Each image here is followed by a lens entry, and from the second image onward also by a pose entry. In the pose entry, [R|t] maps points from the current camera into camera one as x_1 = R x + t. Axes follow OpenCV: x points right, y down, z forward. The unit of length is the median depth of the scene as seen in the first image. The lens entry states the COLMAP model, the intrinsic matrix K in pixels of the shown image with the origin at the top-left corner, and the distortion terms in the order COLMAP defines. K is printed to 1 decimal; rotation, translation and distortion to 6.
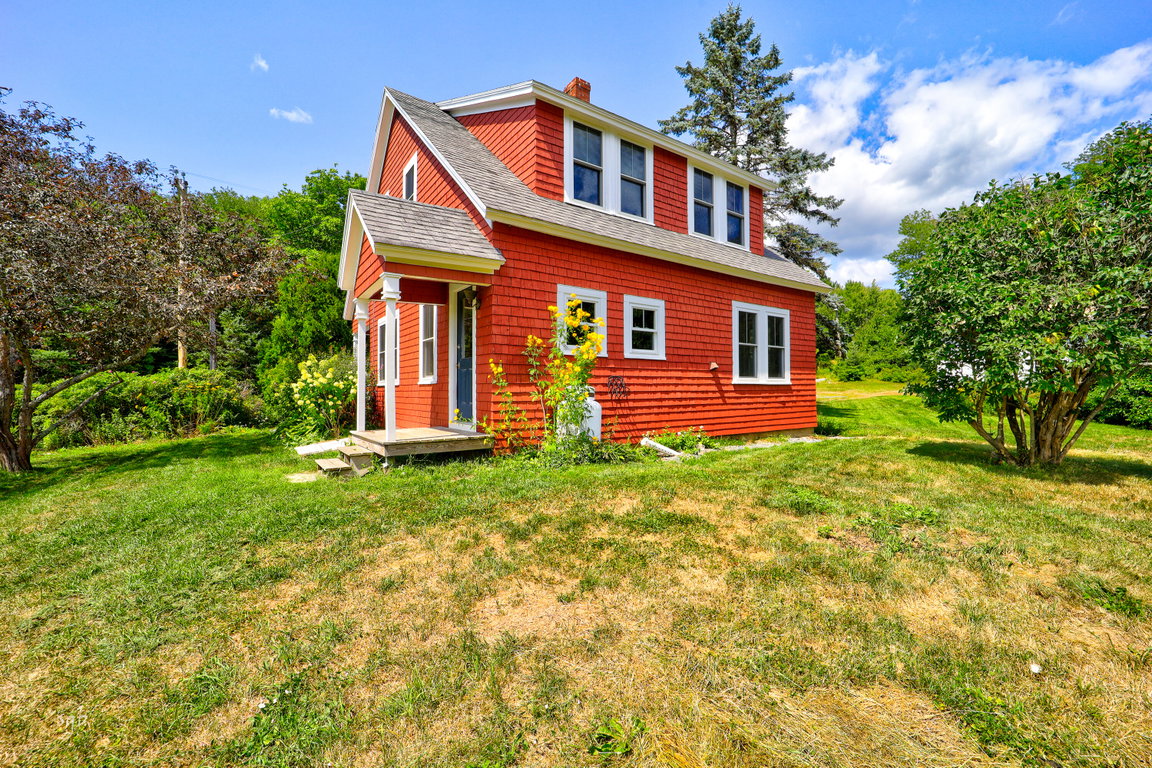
lens RADIAL K [[473.9, 0, 555.3], [0, 473.9, 393.1], [0, 0, 1]] dist [-0.003254, -0.000210]
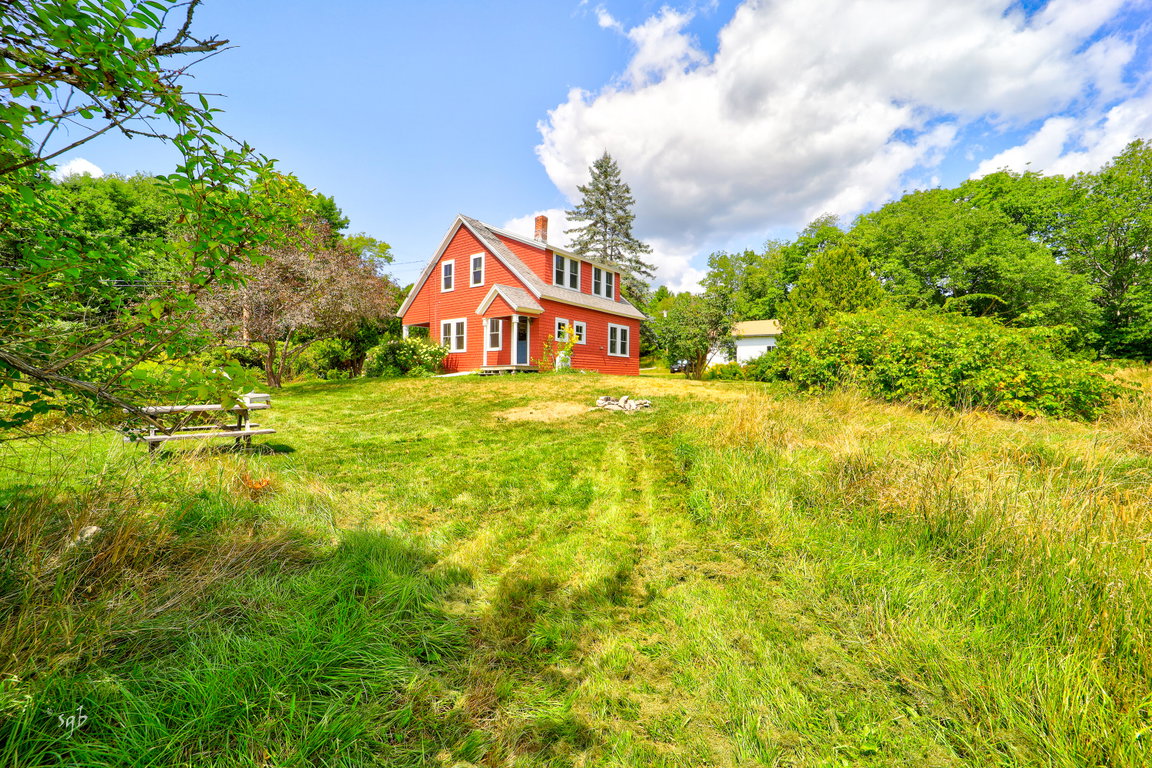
lens RADIAL K [[473.9, 0, 577.8], [0, 473.9, 382.1], [0, 0, 1]] dist [-0.003254, -0.000210]
pose [[0.946006, 0.013943, 0.323850, -0.571826], [-0.014718, 0.999892, -0.000057, 0.120677], [-0.323816, -0.004712, 0.946108, -1.293732]]
